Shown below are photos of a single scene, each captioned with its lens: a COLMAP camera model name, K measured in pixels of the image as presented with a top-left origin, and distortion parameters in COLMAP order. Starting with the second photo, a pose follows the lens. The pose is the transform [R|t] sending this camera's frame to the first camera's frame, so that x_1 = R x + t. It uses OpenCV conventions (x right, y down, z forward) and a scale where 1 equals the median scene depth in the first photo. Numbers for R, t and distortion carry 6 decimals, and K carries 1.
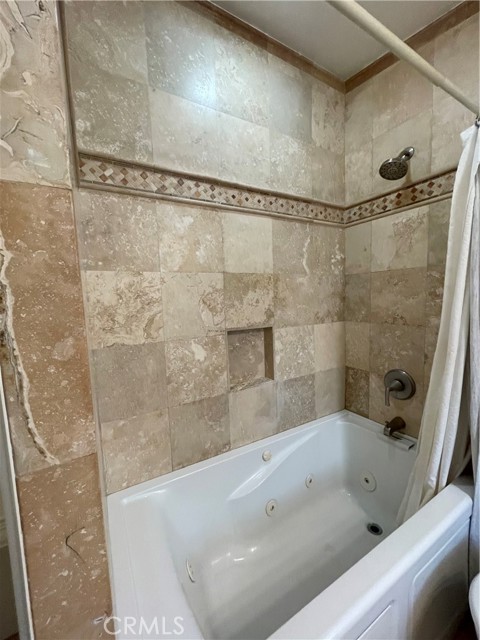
lens RADIAL K [[260.0, 0, 240.0], [0, 260.0, 320.0], [0, 0, 1]] dist [-0.001750, -0.000259]
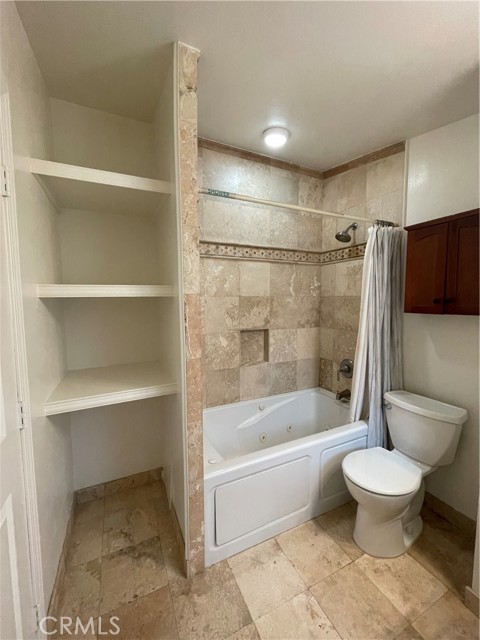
lens RADIAL K [[260.0, 0, 240.0], [0, 260.0, 320.0], [0, 0, 1]] dist [-0.001750, -0.000259]
pose [[0.996538, 0.036196, -0.074845, 0.066236], [-0.036714, 0.999310, -0.005565, -0.014165], [0.074592, 0.008294, 0.997180, -0.629428]]
